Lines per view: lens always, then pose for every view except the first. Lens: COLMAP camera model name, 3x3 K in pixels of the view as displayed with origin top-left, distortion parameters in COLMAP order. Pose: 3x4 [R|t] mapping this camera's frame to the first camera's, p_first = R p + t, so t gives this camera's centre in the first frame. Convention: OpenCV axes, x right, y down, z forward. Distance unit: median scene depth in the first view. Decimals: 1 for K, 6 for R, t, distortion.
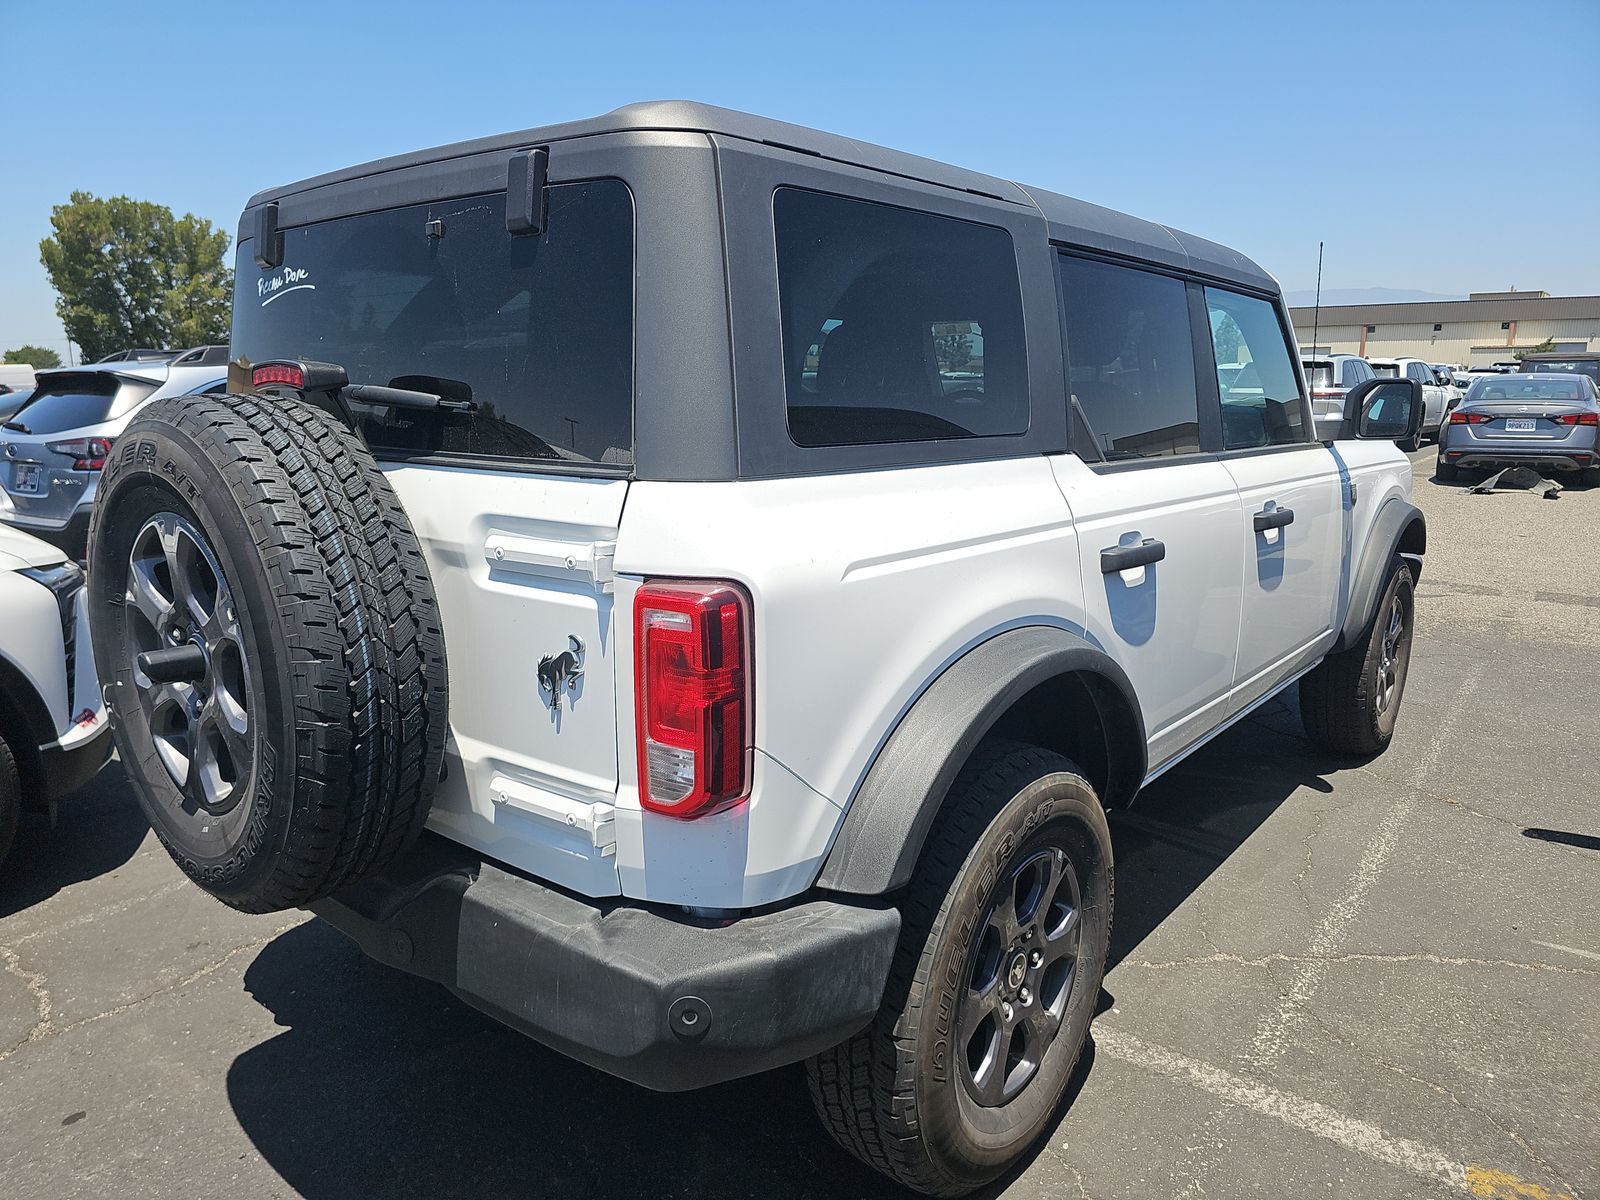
lens RADIAL K [[1078.0, 0, 800.0], [0, 1078.0, 600.0], [0, 0, 1]] dist [0.015380, -0.018067]
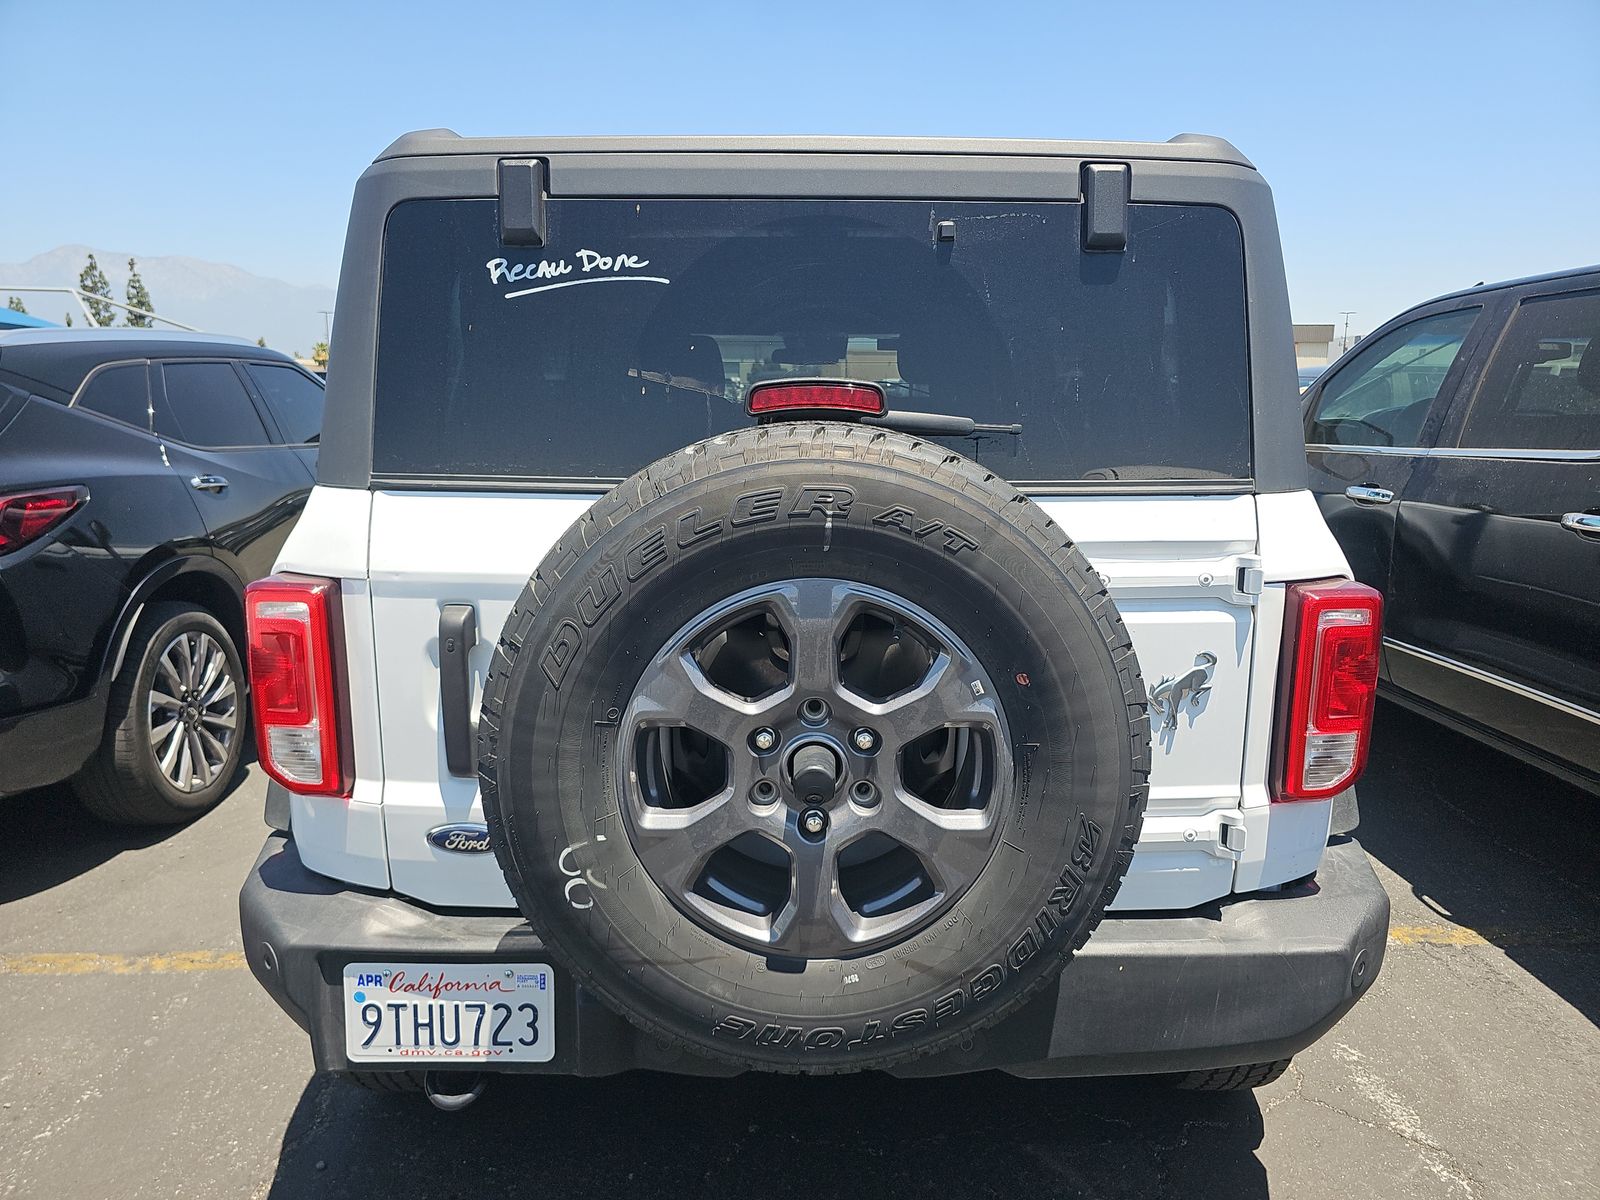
lens RADIAL K [[1064.6, 0, 834.3], [0, 1064.6, 601.9], [0, 0, 1]] dist [0.015401, -0.002944]
pose [[0.765528, -0.120266, 0.632062, -0.844293], [0.127944, 0.991211, 0.033643, -0.069592], [-0.630553, 0.055114, 0.774187, 0.336049]]
